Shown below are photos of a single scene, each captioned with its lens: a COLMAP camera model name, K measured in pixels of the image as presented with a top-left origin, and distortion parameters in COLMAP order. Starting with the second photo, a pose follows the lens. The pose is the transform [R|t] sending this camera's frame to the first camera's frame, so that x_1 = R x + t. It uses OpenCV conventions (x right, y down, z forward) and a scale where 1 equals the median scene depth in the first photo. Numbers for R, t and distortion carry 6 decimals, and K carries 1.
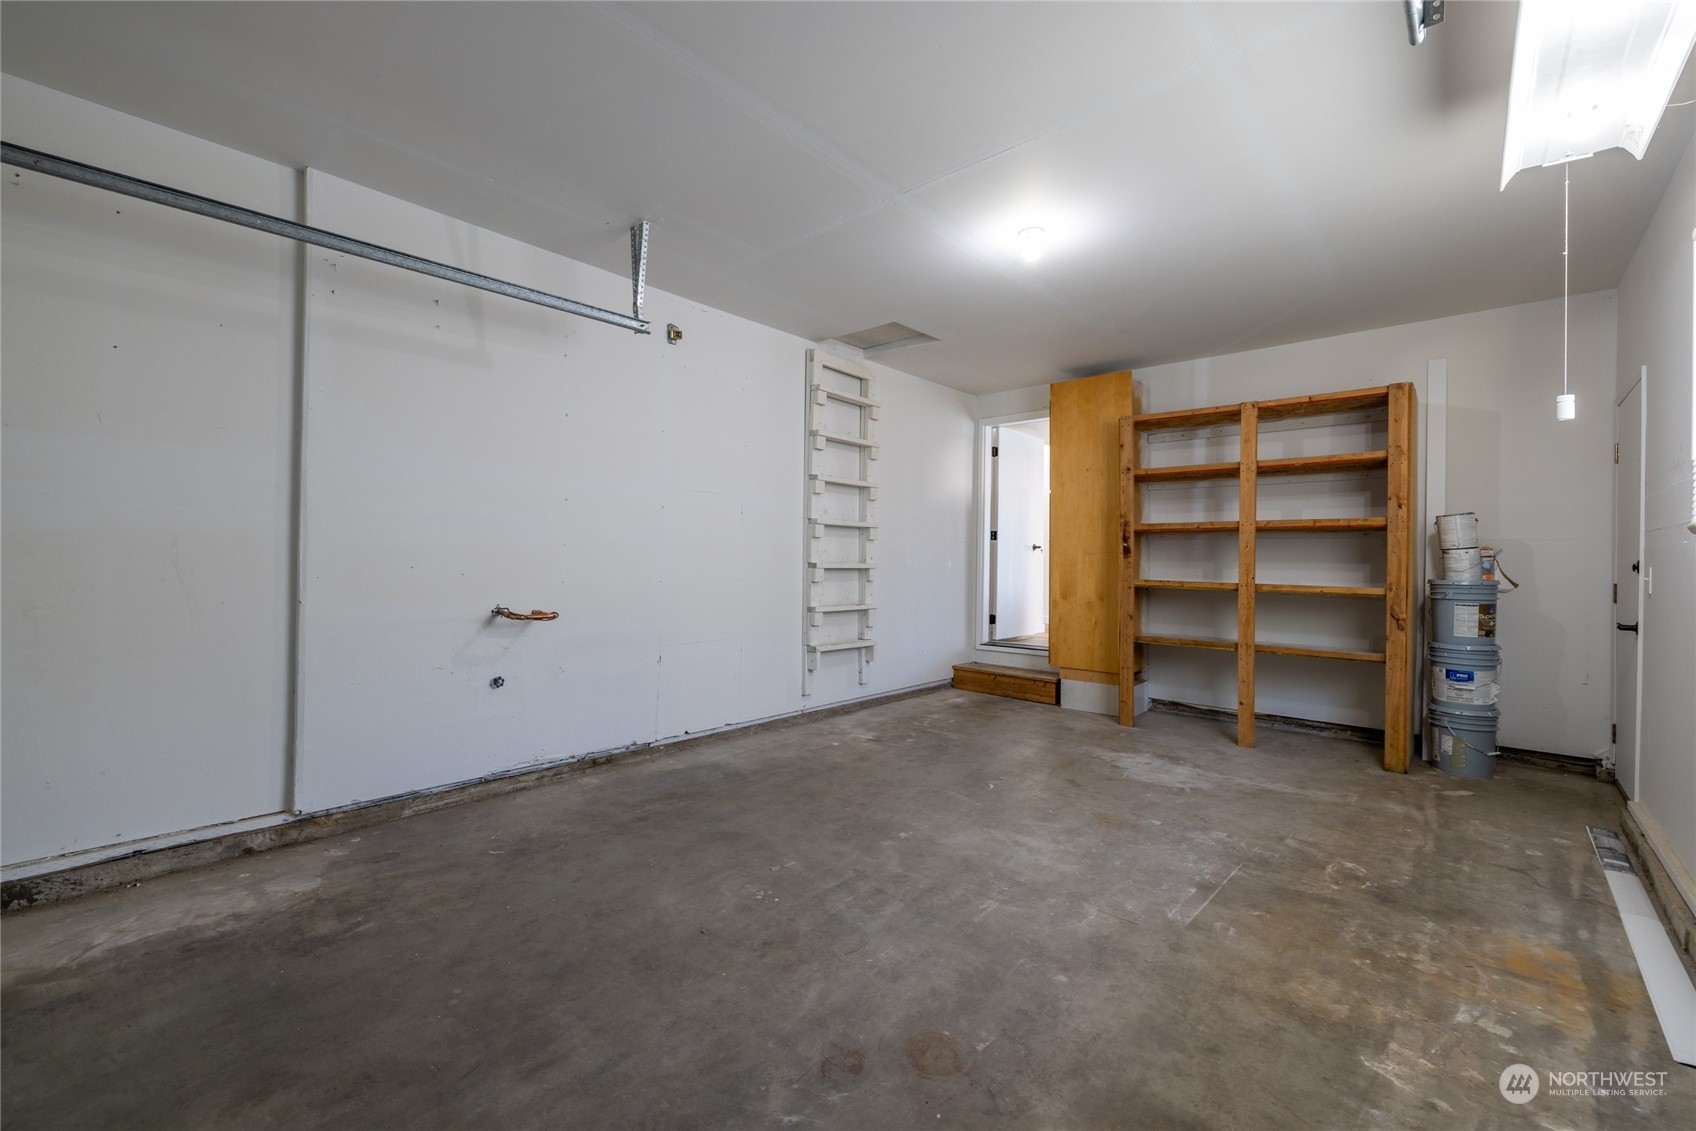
lens RADIAL K [[720.3, 0, 825.5], [0, 720.3, 568.3], [0, 0, 1]] dist [0.001136, 0.000826]
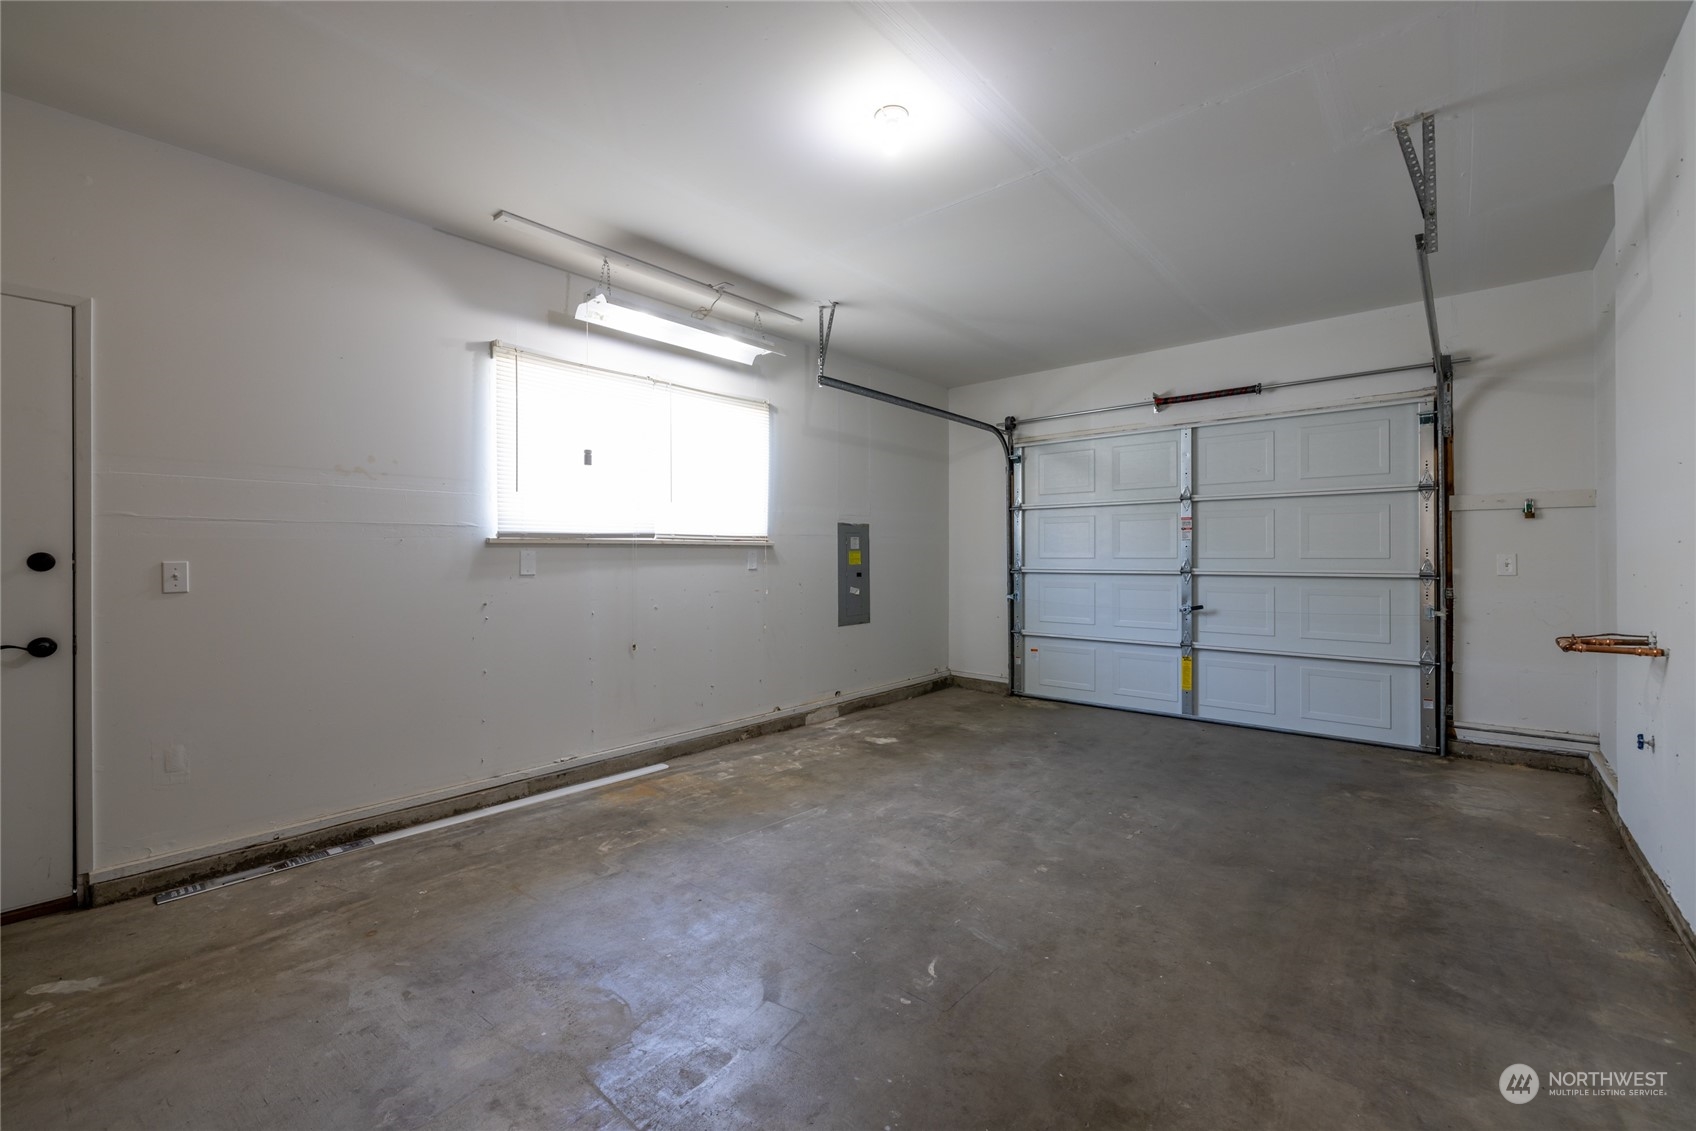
lens RADIAL K [[720.3, 0, 825.5], [0, 720.3, 568.3], [0, 0, 1]] dist [0.001136, 0.000826]
pose [[-0.999879, -0.010682, -0.011345, 0.467014], [-0.011031, 0.999454, 0.031158, -0.032680], [0.011006, 0.031279, -0.999450, 2.240445]]
